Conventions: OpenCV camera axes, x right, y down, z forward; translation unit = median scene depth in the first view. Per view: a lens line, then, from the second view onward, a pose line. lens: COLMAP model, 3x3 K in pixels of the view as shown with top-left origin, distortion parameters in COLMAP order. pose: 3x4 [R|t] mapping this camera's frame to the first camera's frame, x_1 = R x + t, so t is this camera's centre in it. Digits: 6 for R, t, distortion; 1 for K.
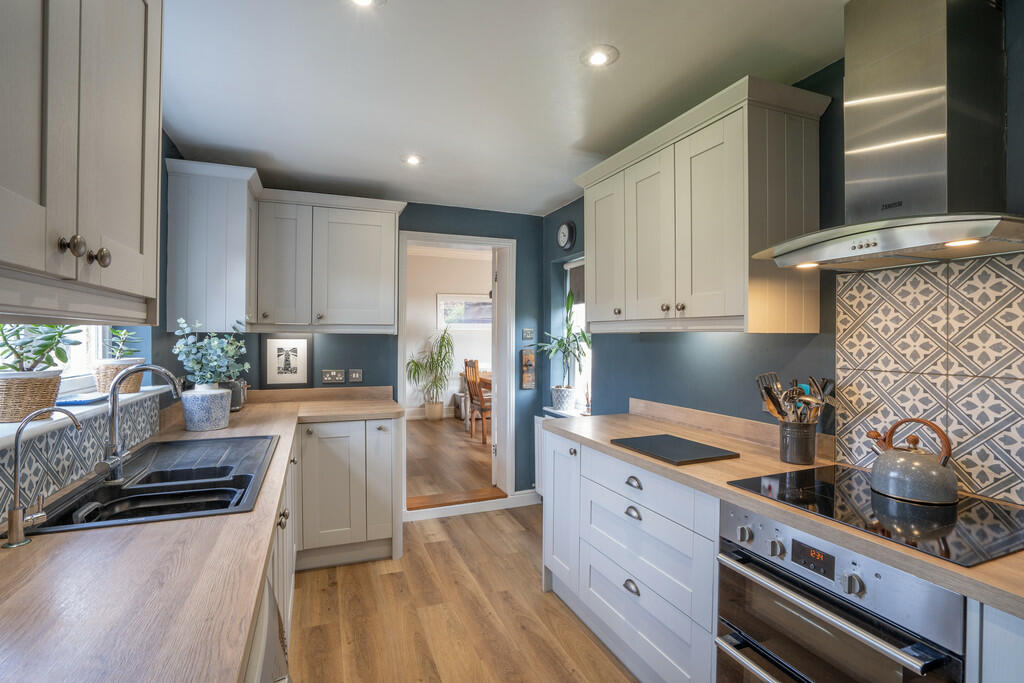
lens RADIAL K [[478.4, 0, 509.2], [0, 478.4, 343.0], [0, 0, 1]] dist [-0.041402, 0.015089]
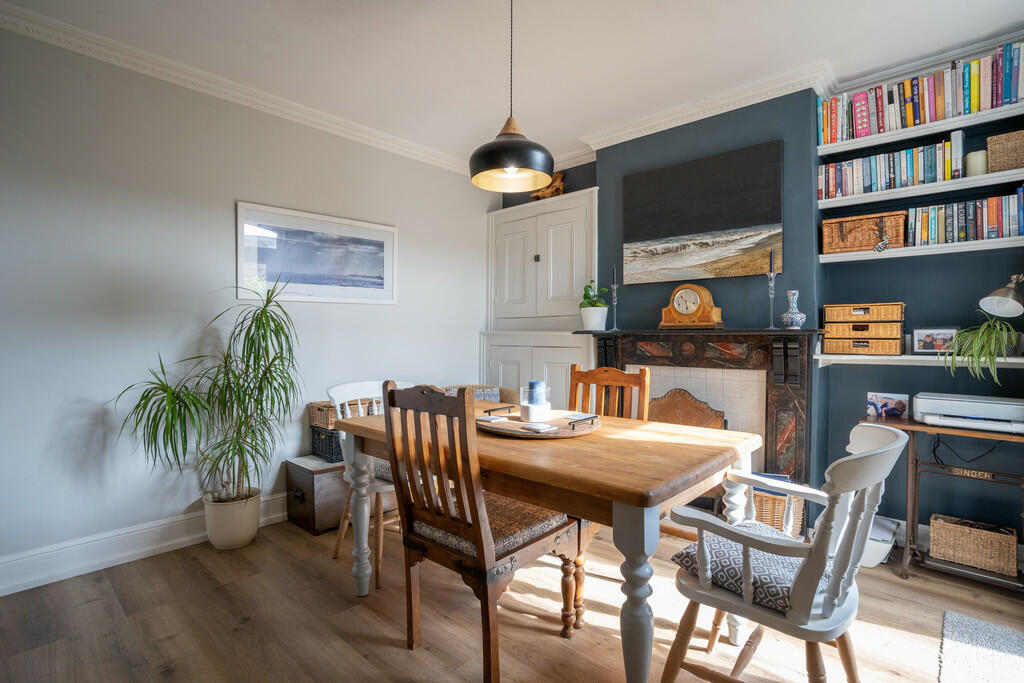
lens RADIAL K [[498.3, 0, 510.2], [0, 498.3, 337.4], [0, 0, 1]] dist [-0.011797, 0.000499]
pose [[0.905864, -0.006447, 0.423520, -0.123830], [0.005964, 0.999979, 0.002465, 0.004328], [-0.423527, 0.000293, 0.905883, 0.563800]]
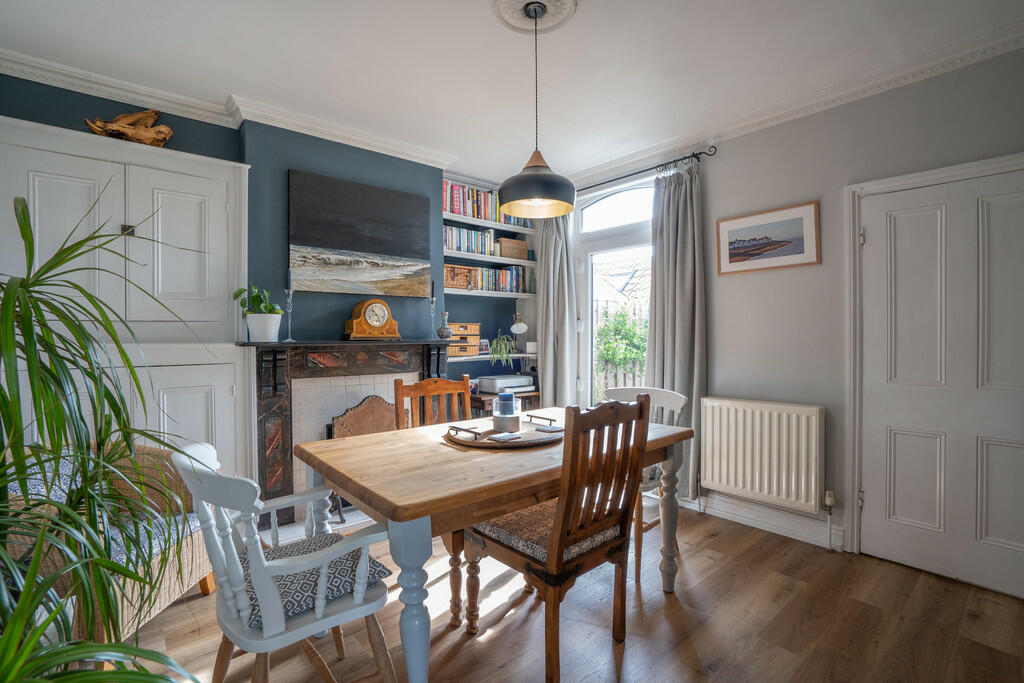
lens RADIAL K [[478.4, 0, 510.5], [0, 478.4, 336.9], [0, 0, 1]] dist [-0.041402, 0.015089]
pose [[-0.316770, -0.007280, 0.948475, -0.276237], [0.006983, 0.999926, 0.010008, -0.008212], [-0.948477, 0.009794, -0.316695, 0.925831]]
